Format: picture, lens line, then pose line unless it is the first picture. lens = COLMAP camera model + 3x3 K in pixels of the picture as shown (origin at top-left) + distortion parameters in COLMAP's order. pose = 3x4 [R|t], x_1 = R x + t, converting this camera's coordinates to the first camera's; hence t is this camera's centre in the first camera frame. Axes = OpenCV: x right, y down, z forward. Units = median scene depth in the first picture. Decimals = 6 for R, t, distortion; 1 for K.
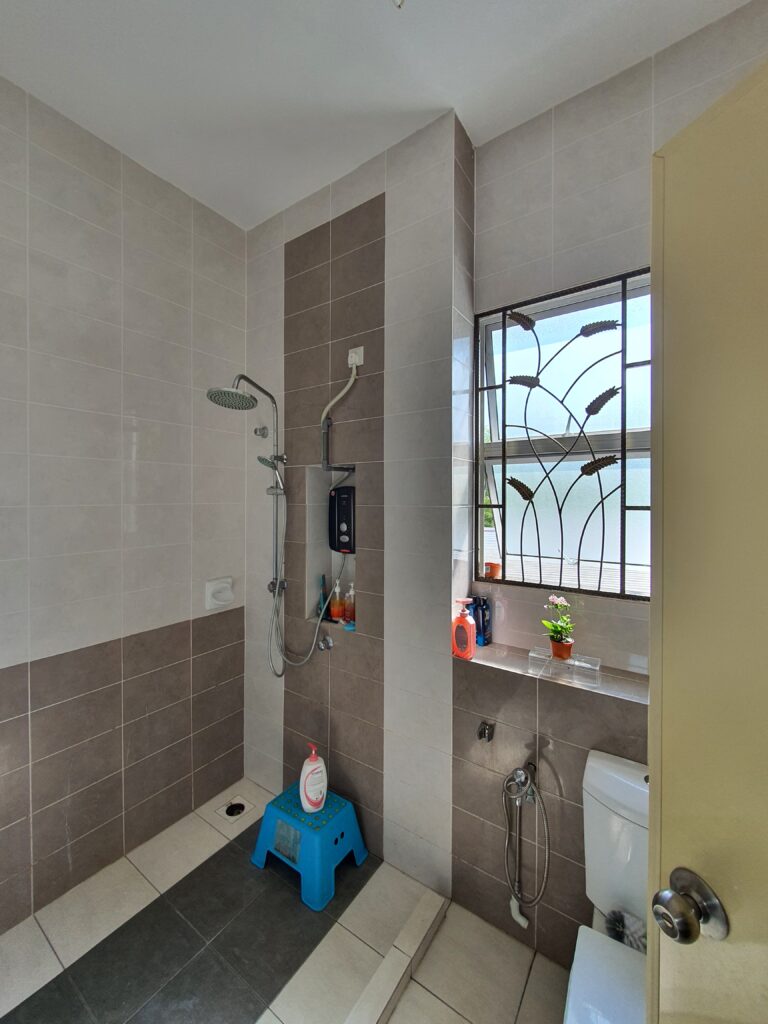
lens RADIAL K [[407.0, 0, 384.7], [0, 407.0, 501.1], [0, 0, 1]] dist [-0.001255, -0.002832]
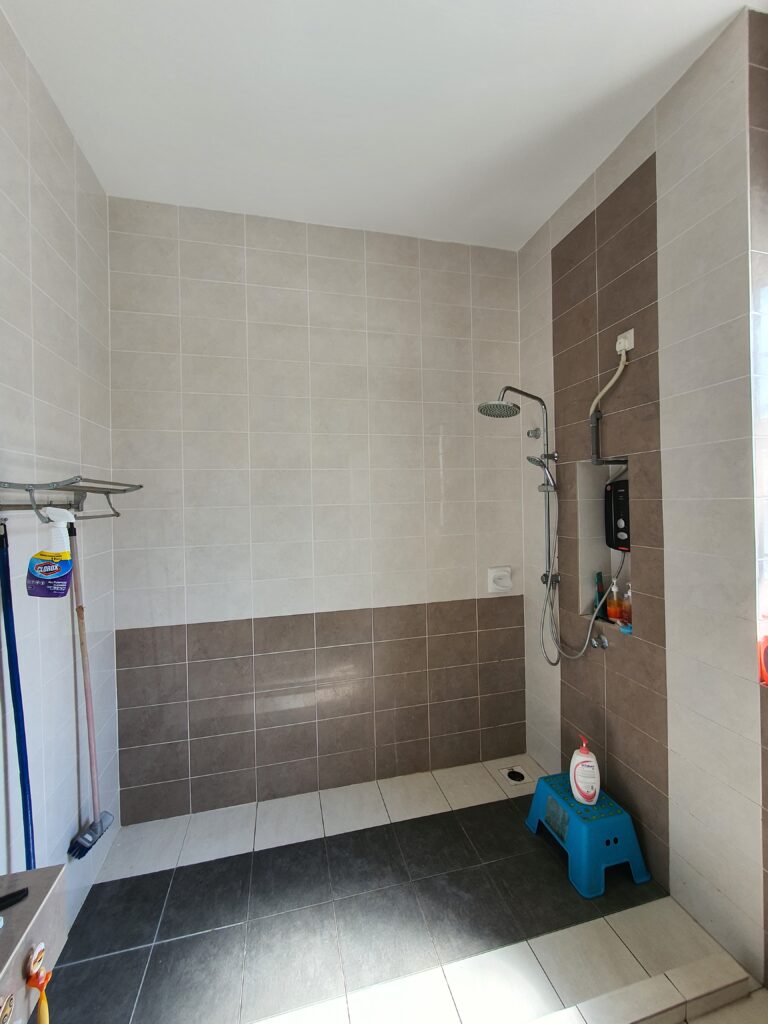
lens RADIAL K [[407.0, 0, 384.7], [0, 407.0, 501.1], [0, 0, 1]] dist [-0.001255, -0.002832]
pose [[0.751241, -0.019304, -0.659746, 0.117168], [0.019089, 0.999790, -0.007518, 0.009516], [0.659752, -0.006946, 0.751451, -0.071821]]
